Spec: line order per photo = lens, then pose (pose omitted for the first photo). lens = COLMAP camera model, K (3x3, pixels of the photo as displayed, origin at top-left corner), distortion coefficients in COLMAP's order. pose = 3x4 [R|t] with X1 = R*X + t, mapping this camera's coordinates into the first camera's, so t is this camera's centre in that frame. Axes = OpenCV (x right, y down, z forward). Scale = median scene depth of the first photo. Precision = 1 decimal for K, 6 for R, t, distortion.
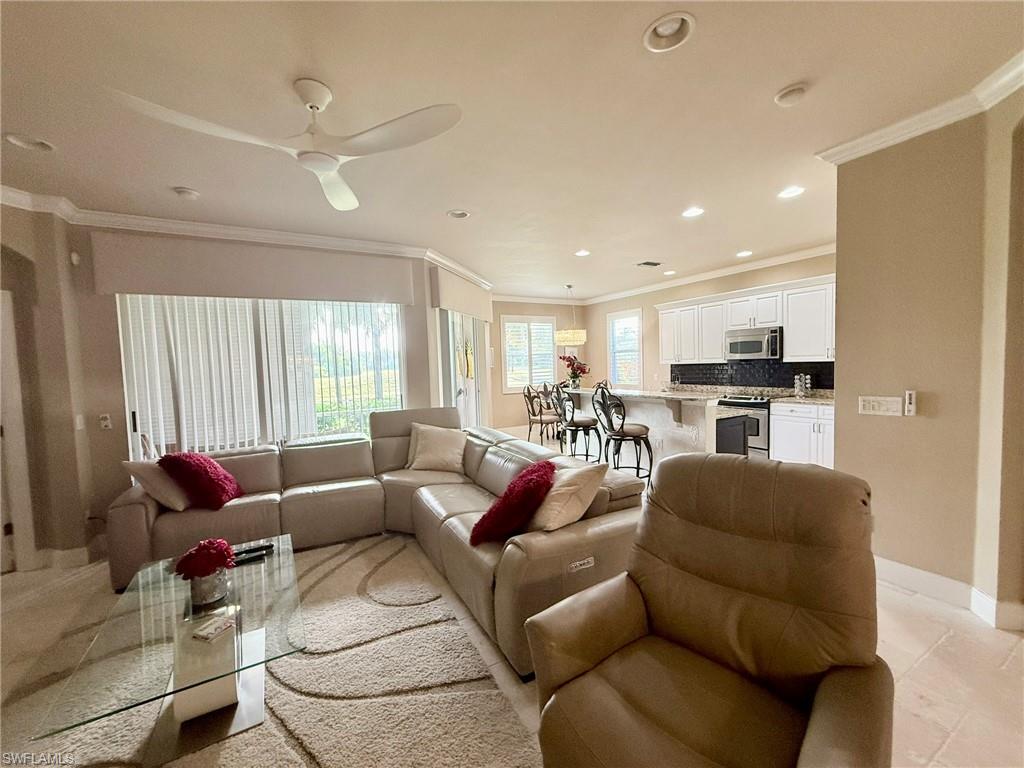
lens RADIAL K [[407.5, 0, 507.8], [0, 407.5, 385.8], [0, 0, 1]] dist [0.000439, -0.000035]
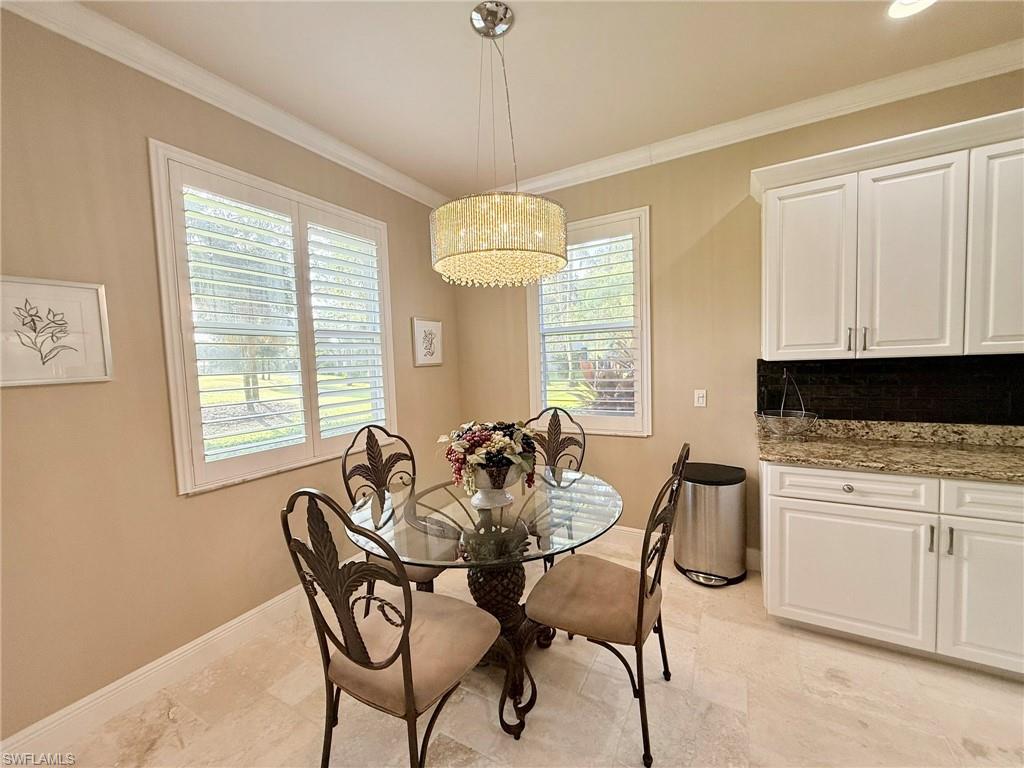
lens RADIAL K [[407.5, 0, 507.8], [0, 407.5, 385.8], [0, 0, 1]] dist [0.000439, -0.000035]
pose [[0.854968, -0.030098, 0.517807, 0.032624], [0.037891, 0.999272, -0.004481, -0.038715], [-0.517295, 0.023451, 0.855486, 0.813712]]
